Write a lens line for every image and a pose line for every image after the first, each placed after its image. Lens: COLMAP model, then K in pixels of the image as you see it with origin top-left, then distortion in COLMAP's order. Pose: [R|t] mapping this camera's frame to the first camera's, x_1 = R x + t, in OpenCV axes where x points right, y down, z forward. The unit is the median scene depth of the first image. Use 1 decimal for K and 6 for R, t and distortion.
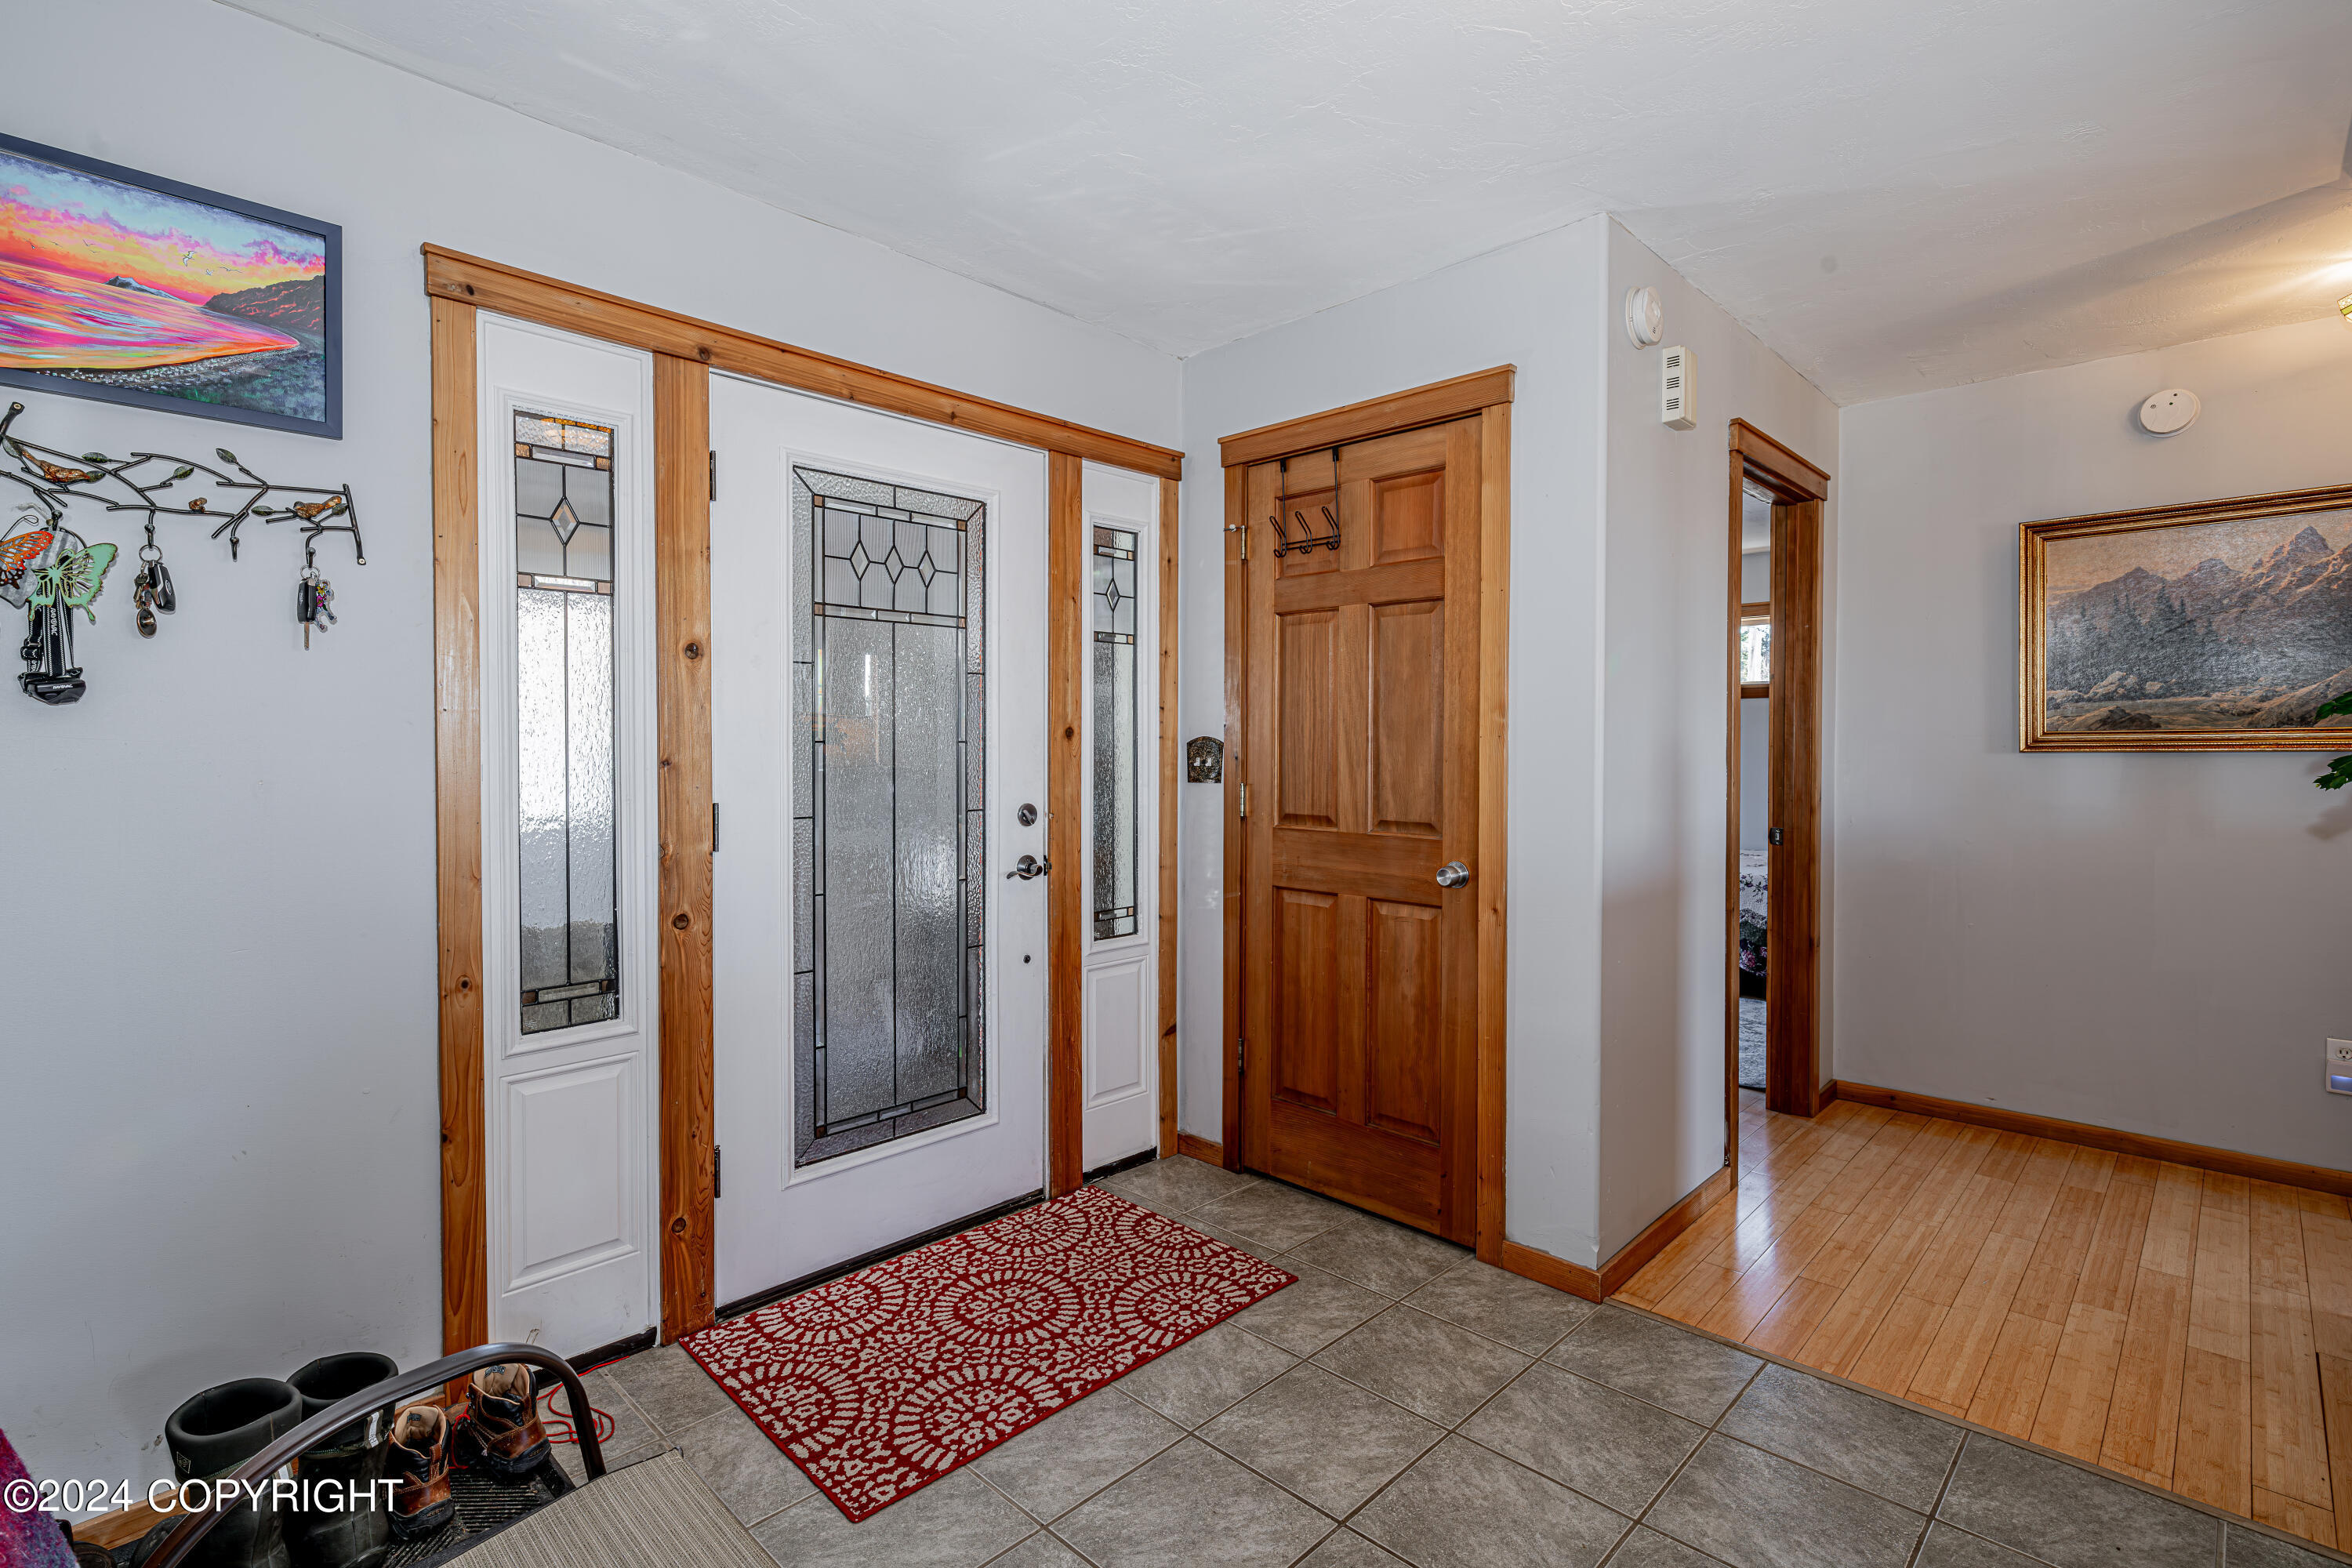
lens RADIAL K [[1095.5, 0, 1172.2], [0, 1095.5, 757.0], [0, 0, 1]] dist [-0.002314, -0.000034]
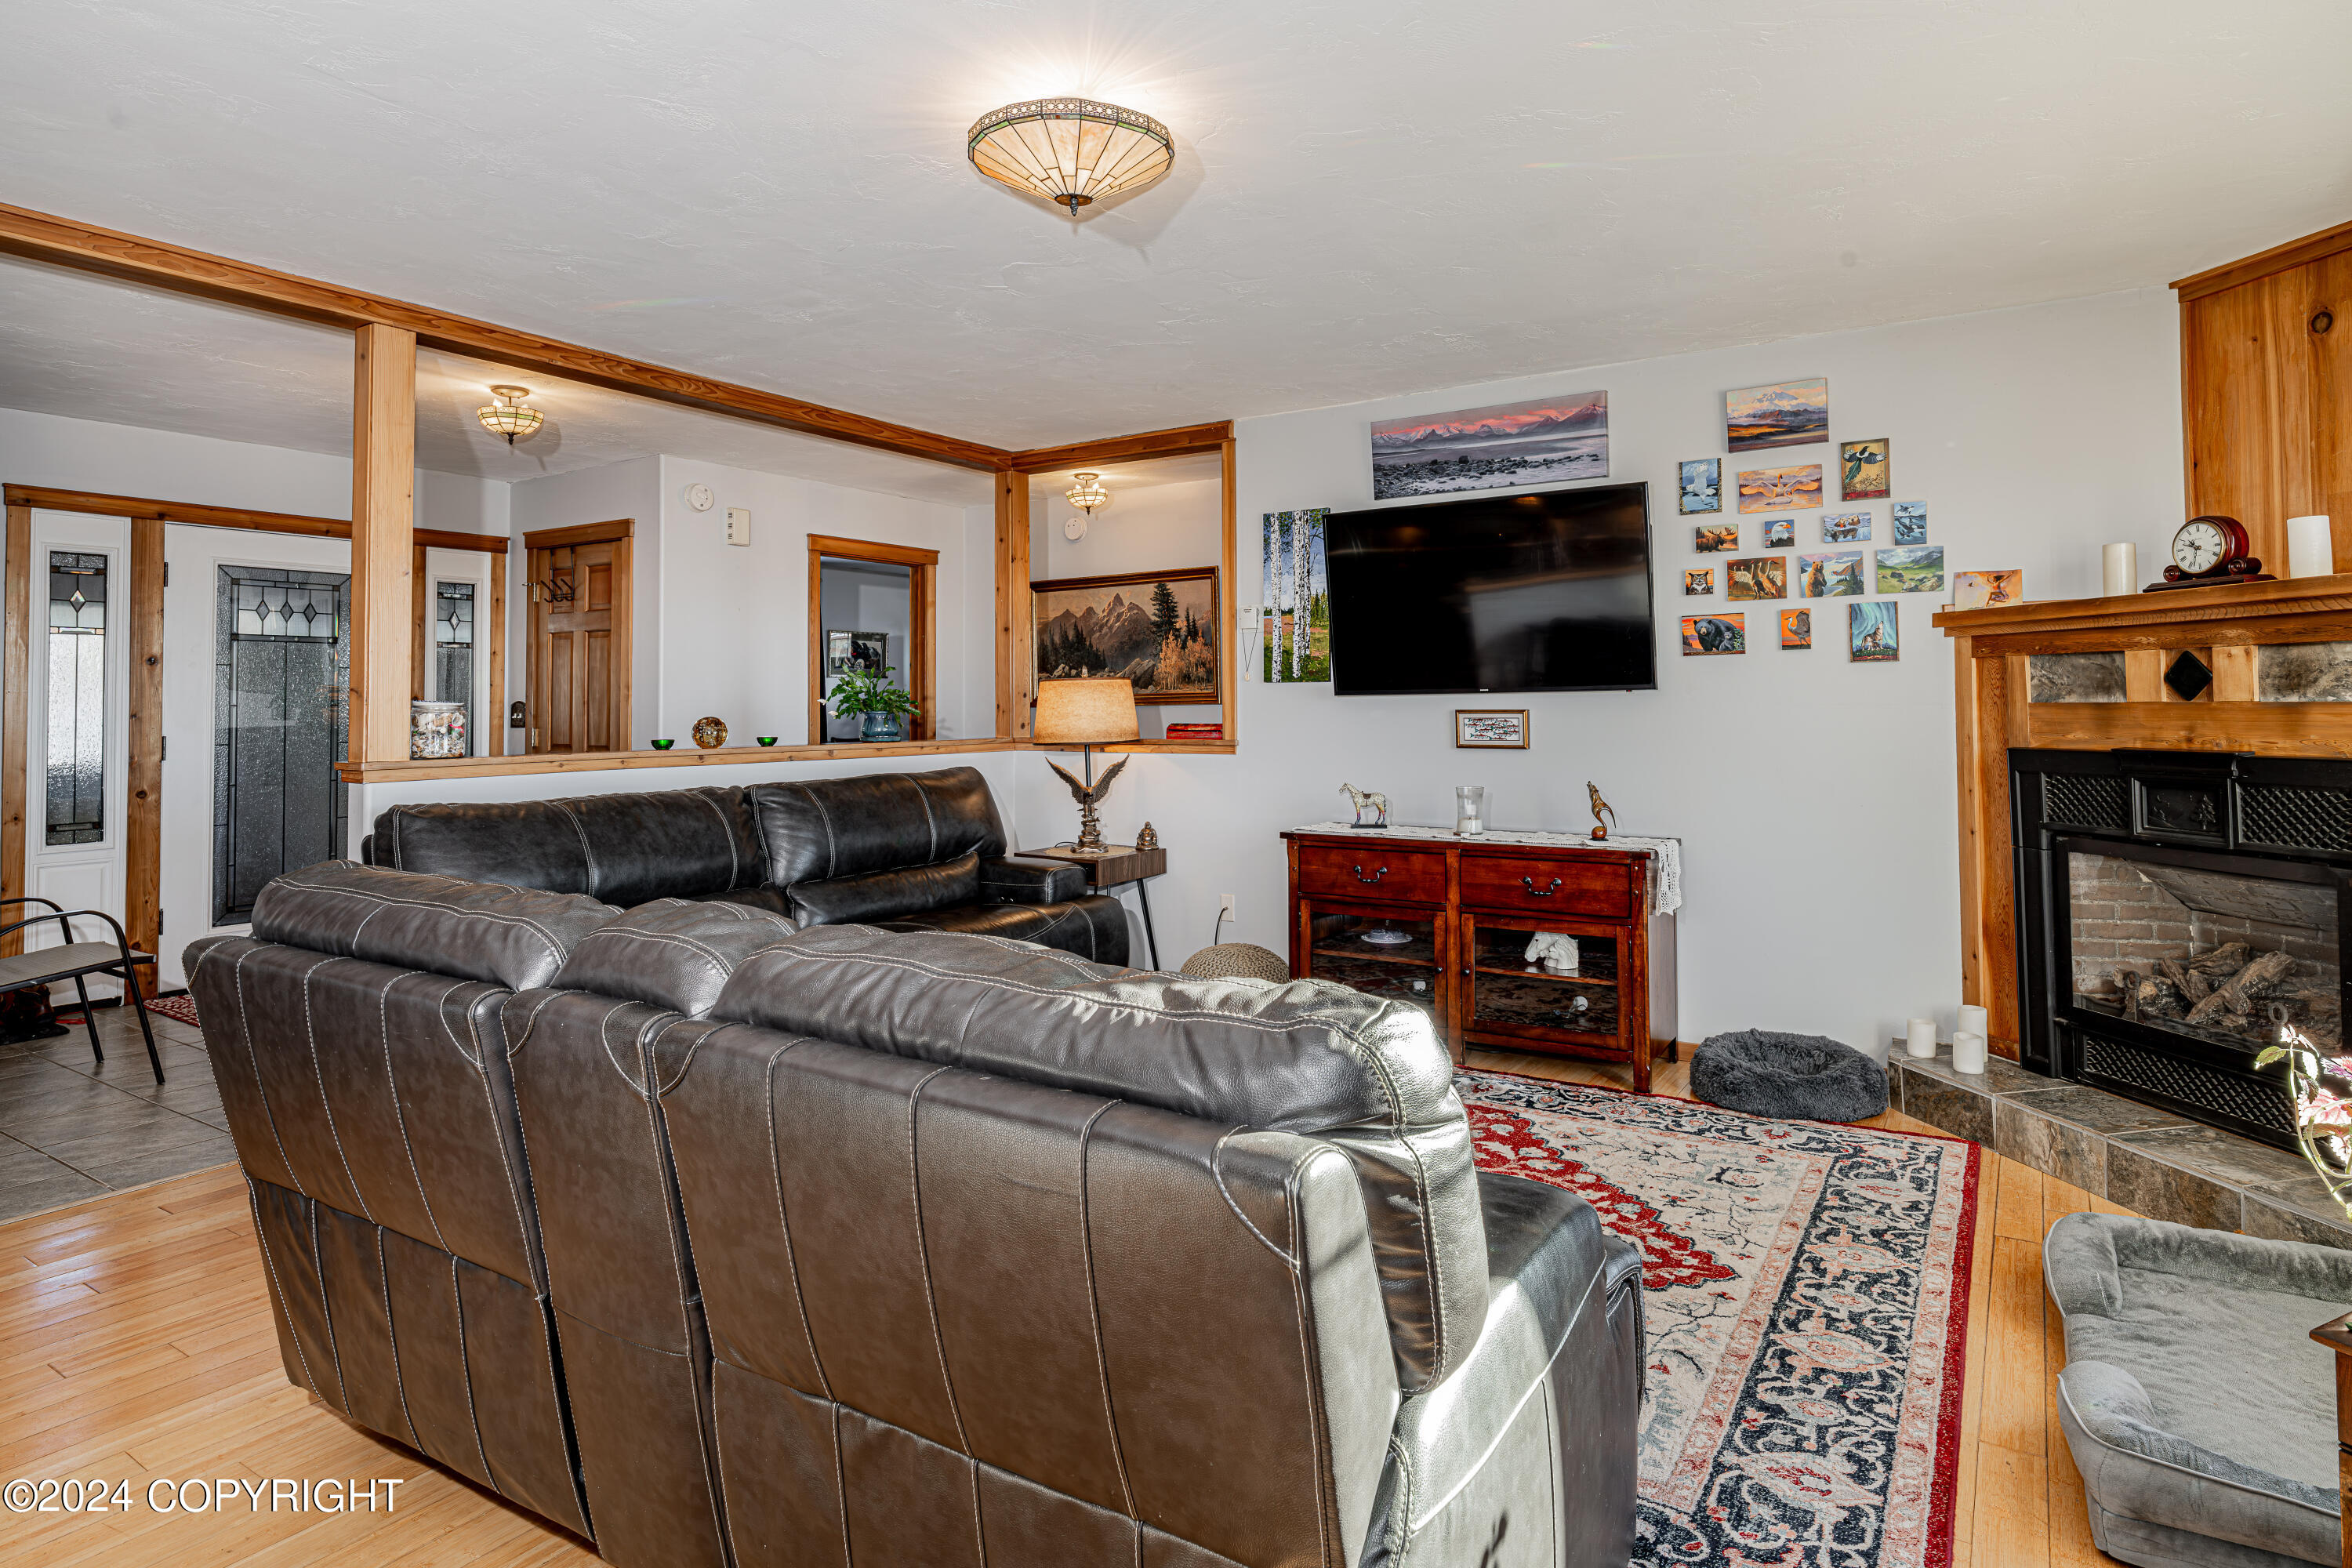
lens RADIAL K [[1254.1, 0, 1239.4], [0, 1254.1, 672.5], [0, 0, 1]] dist [0.001809, 0.000109]
pose [[0.974332, -0.000632, 0.225116, 0.982207], [0.009642, 0.999195, -0.038928, 0.033806], [-0.224910, 0.040100, 0.973554, -1.683821]]
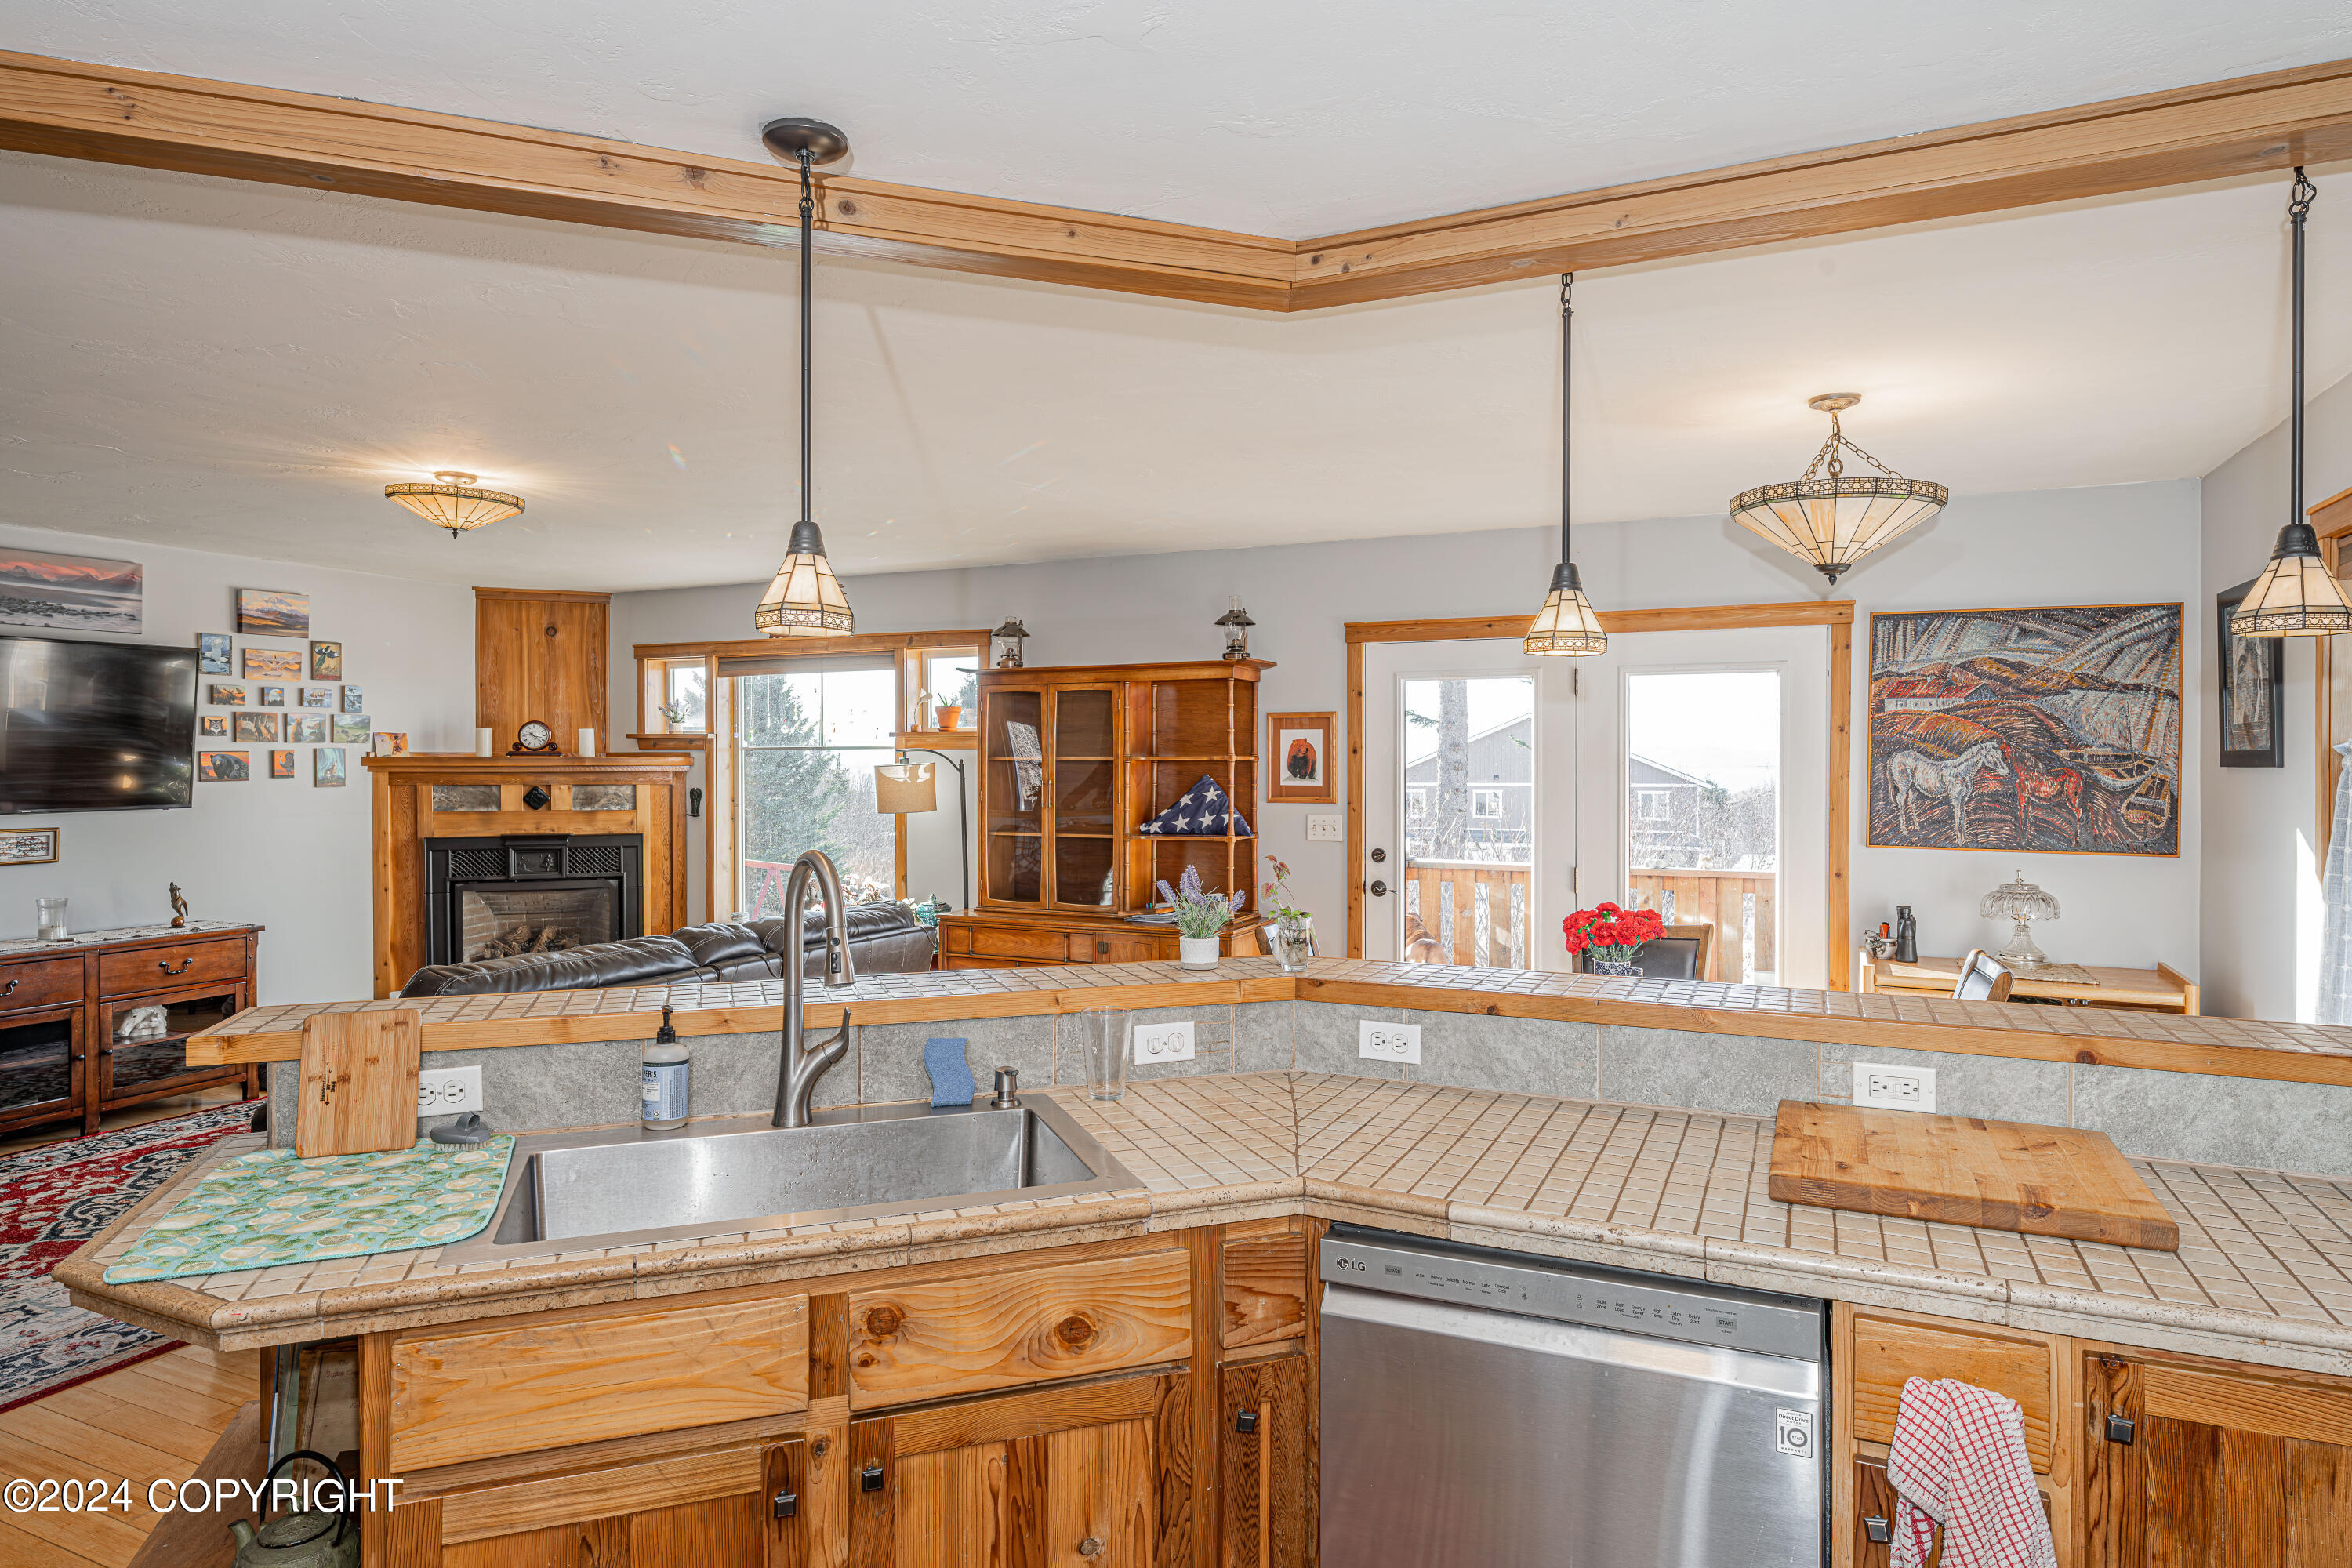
lens RADIAL K [[1363.7, 0, 1179.0], [0, 1363.7, 768.8], [0, 0, 1]] dist [0.001700, -0.000952]
pose [[-0.337847, -0.007229, 0.941173, -1.106333], [0.011110, 0.999870, 0.011668, -0.092196], [-0.941135, 0.014399, -0.337723, -0.915343]]
